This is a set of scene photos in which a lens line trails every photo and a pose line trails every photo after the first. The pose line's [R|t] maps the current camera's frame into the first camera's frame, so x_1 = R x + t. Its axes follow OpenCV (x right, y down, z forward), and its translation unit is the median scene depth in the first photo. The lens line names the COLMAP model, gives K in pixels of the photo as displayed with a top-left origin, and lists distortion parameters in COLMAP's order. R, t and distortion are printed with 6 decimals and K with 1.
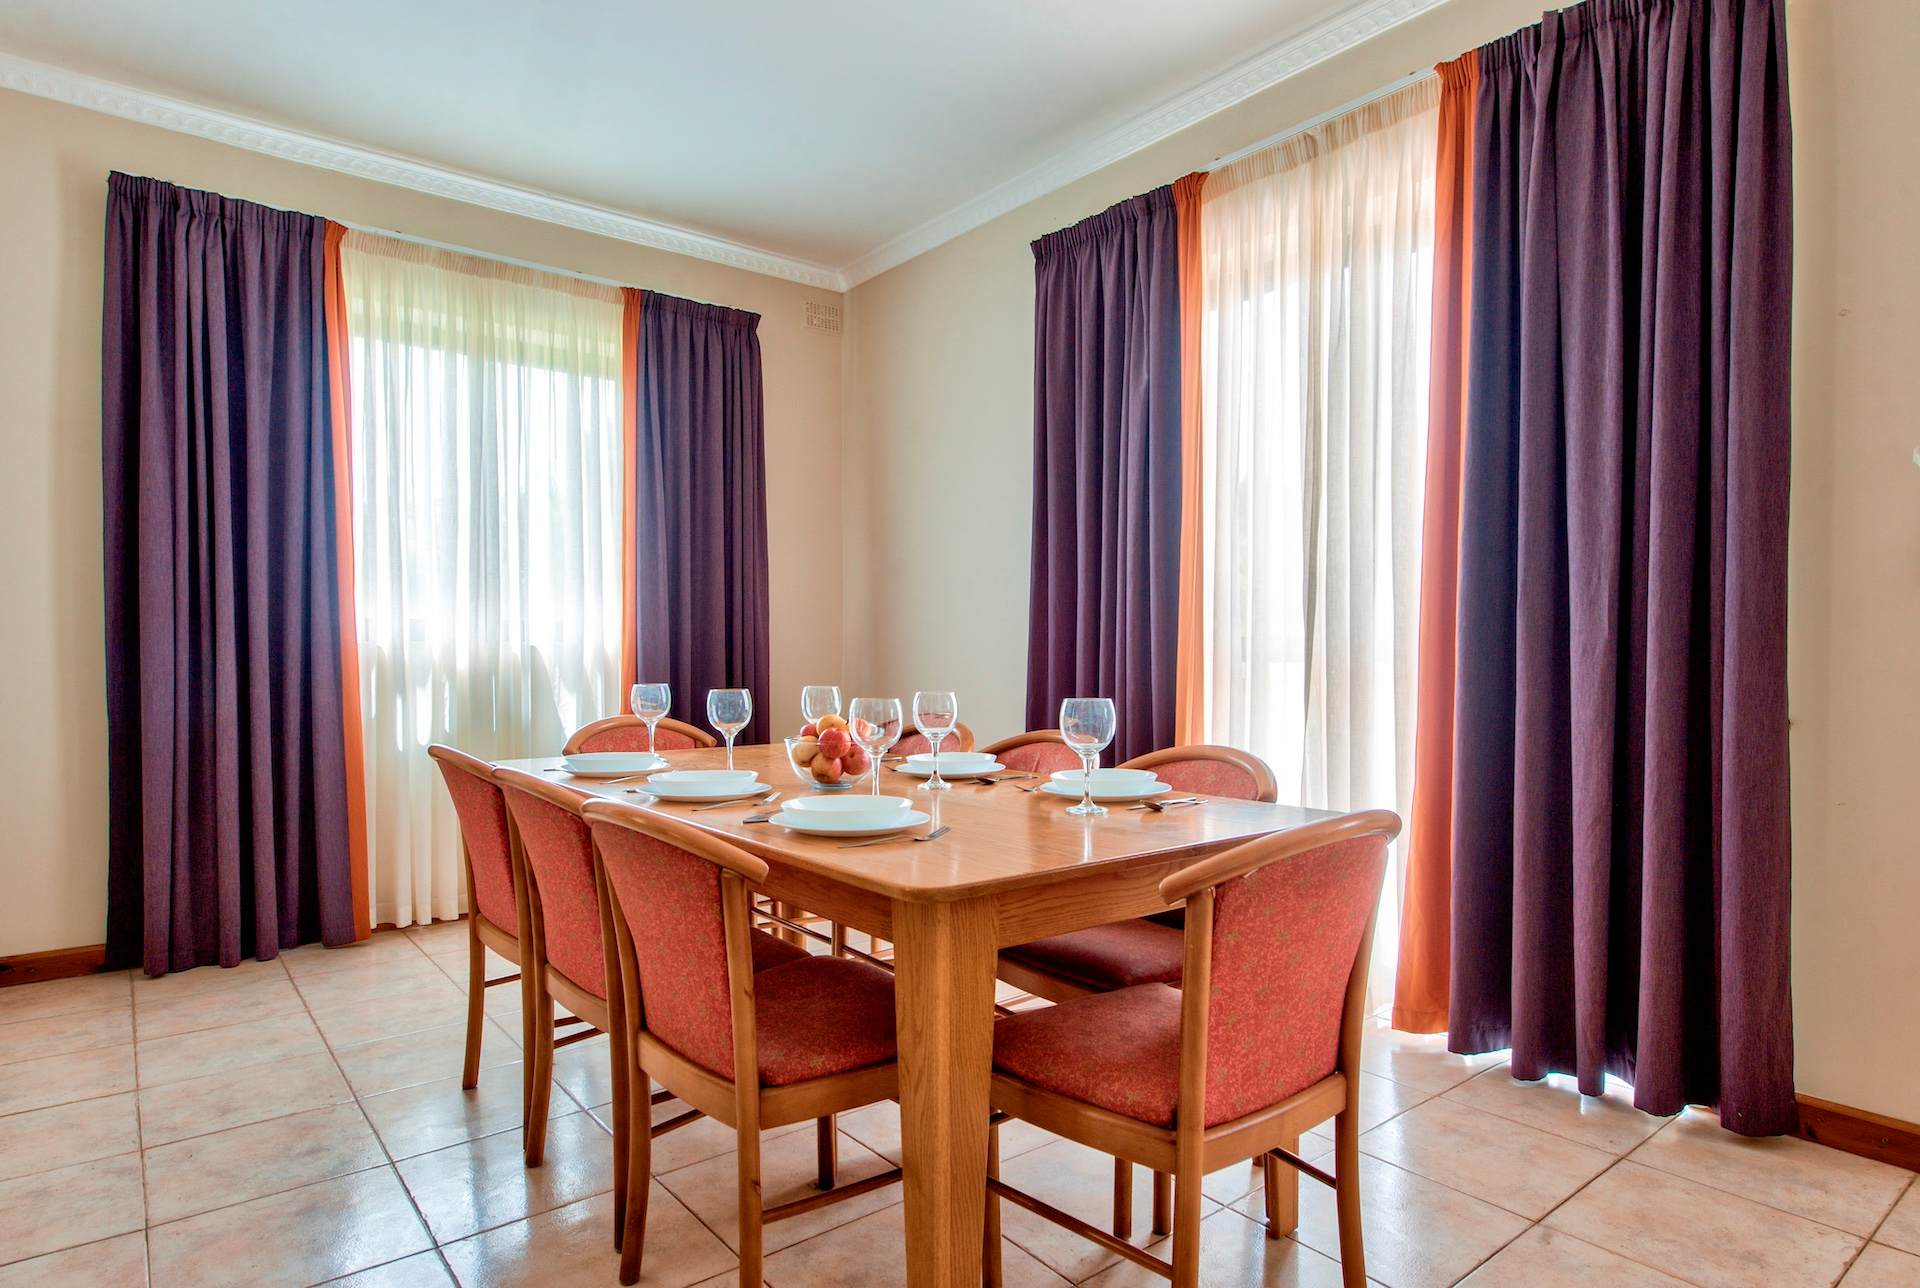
lens RADIAL K [[1091.1, 0, 949.9], [0, 1091.1, 654.5], [0, 0, 1]] dist [-0.002223, -0.000738]
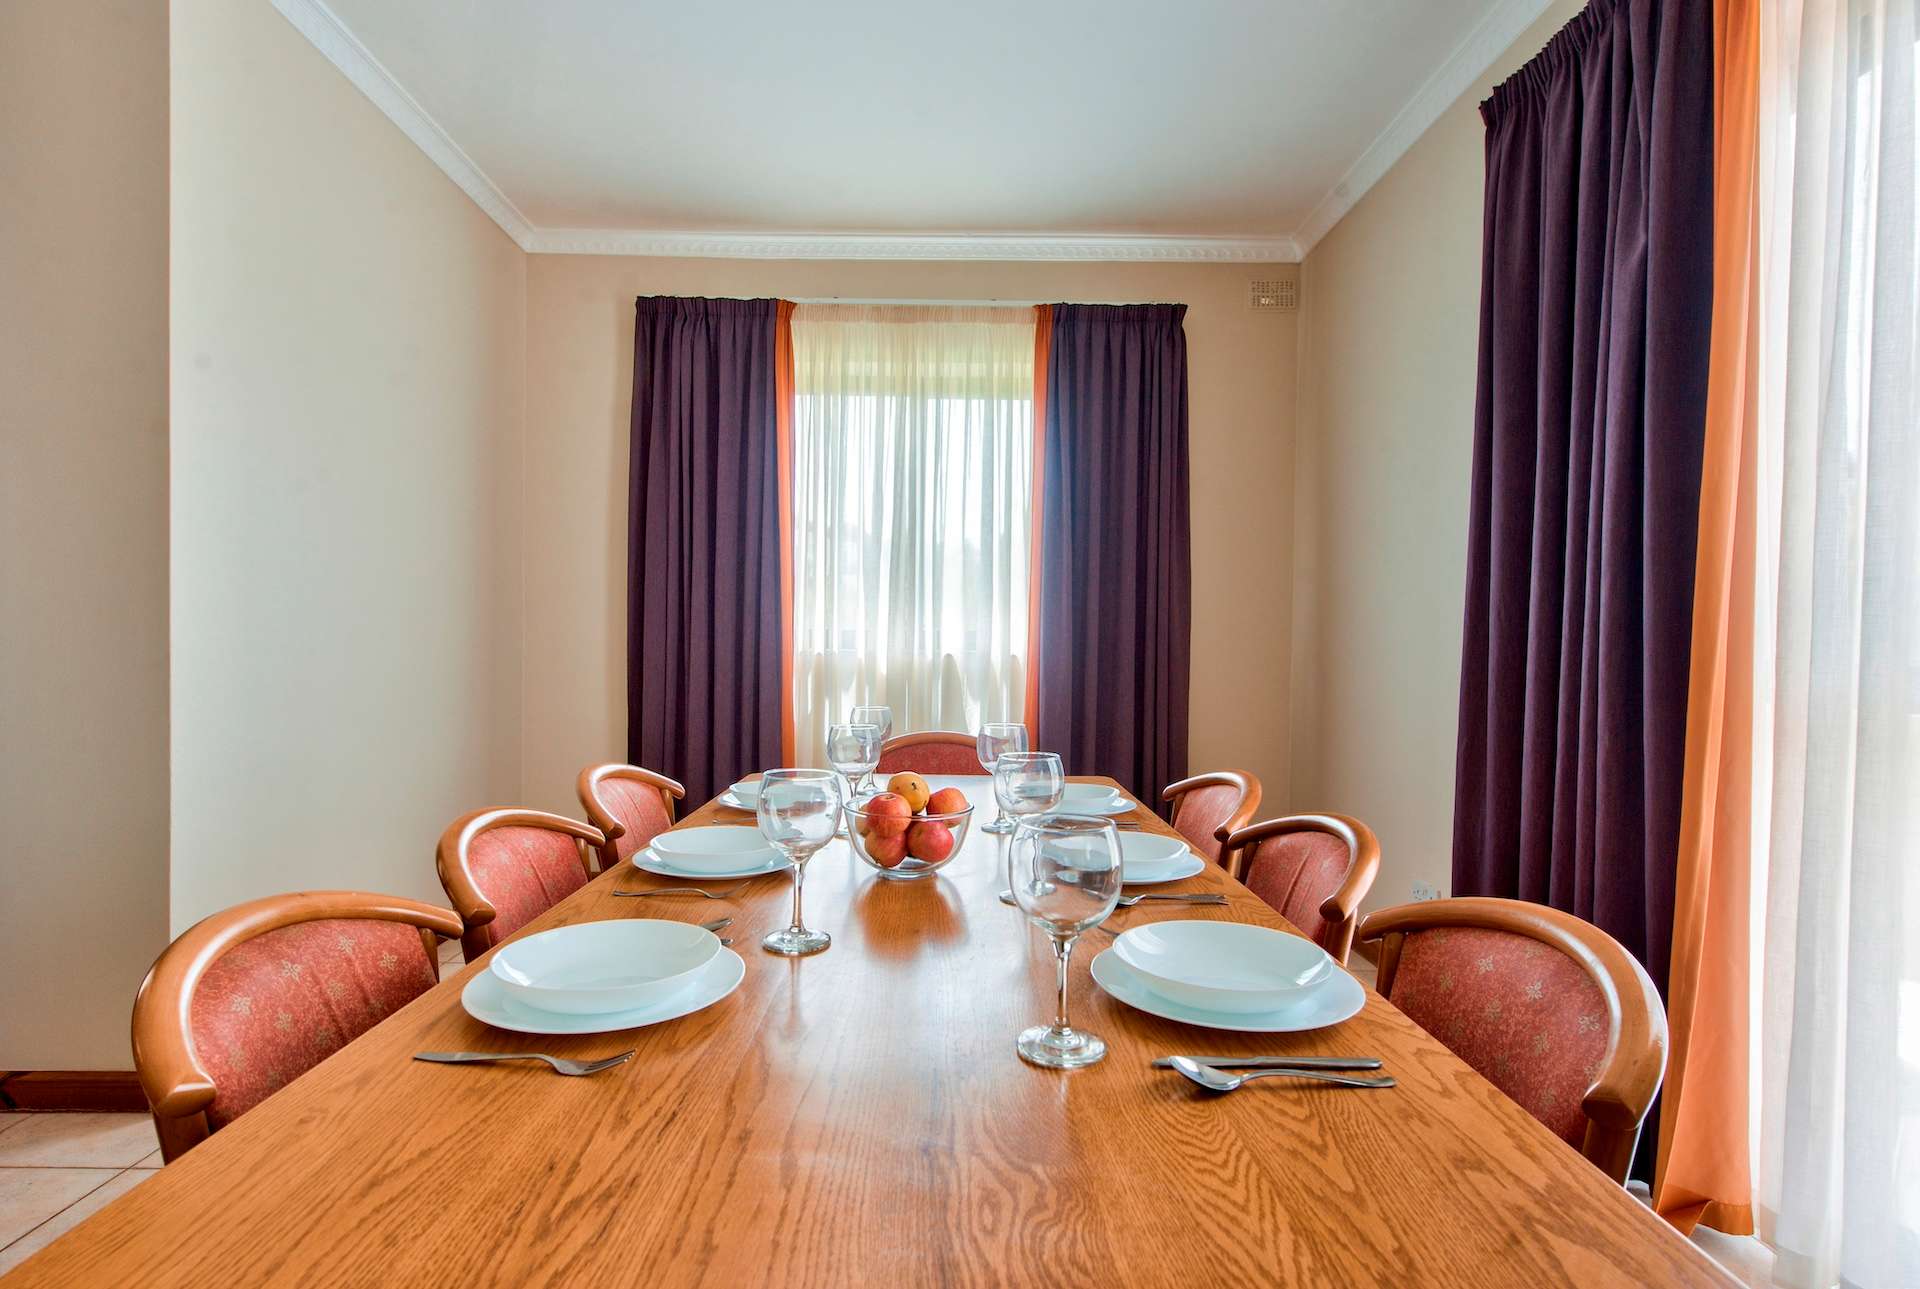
lens RADIAL K [[893.6, 0, 926.2], [0, 893.6, 652.9], [0, 0, 1]] dist [-0.002448, -0.003320]
pose [[0.772657, 0.014648, -0.634654, 0.170145], [-0.015964, 0.999866, 0.003642, -0.014827], [0.634623, 0.007318, 0.772788, 0.318869]]
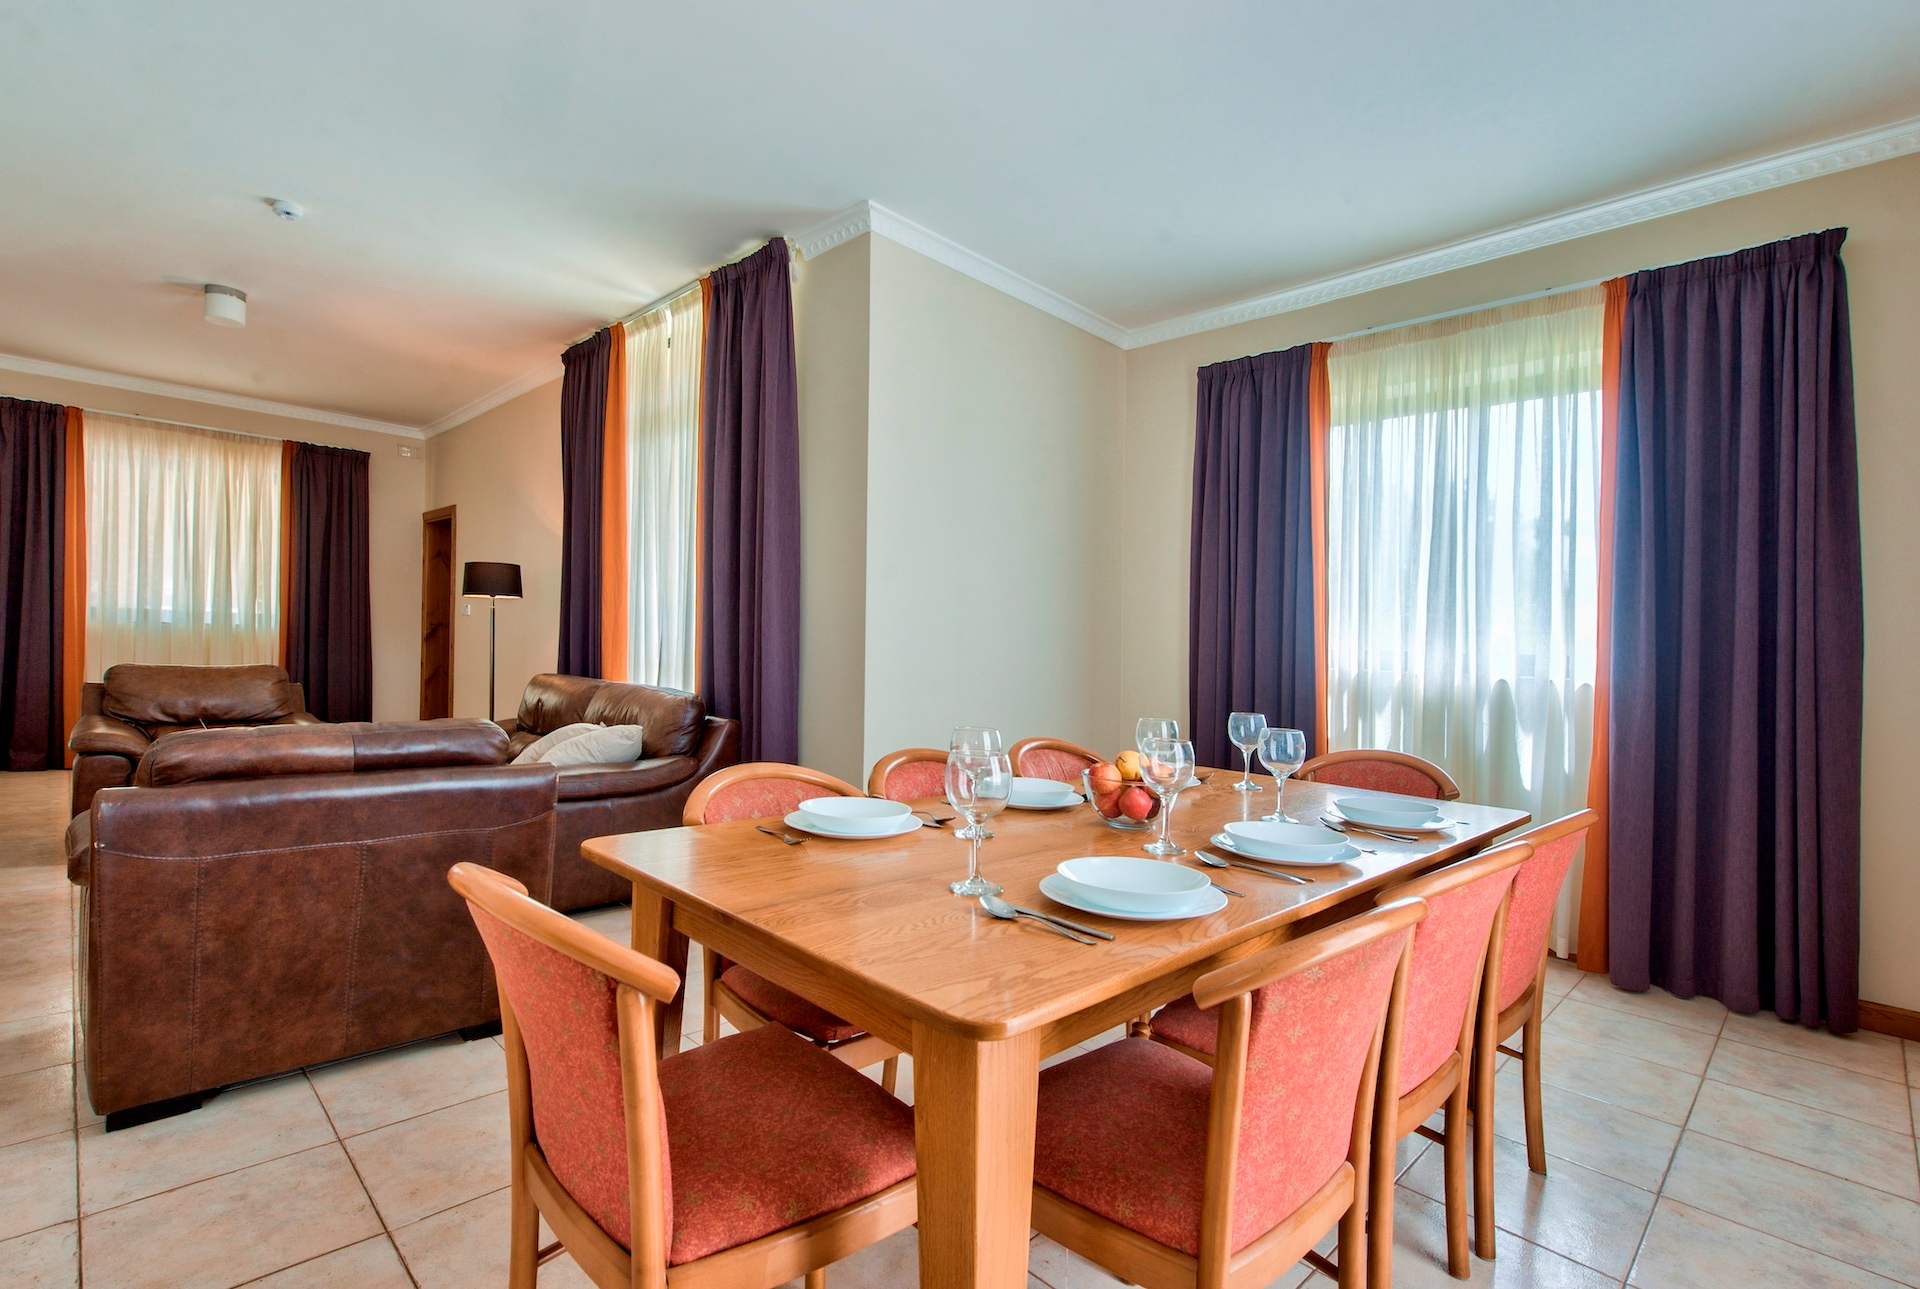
lens RADIAL K [[893.6, 0, 953.3], [0, 893.6, 636.0], [0, 0, 1]] dist [-0.002448, -0.003320]
pose [[0.081330, -0.013069, -0.996602, 0.411289], [-0.049477, 0.998628, -0.017133, -0.011341], [0.995458, 0.050703, 0.080571, 0.466835]]
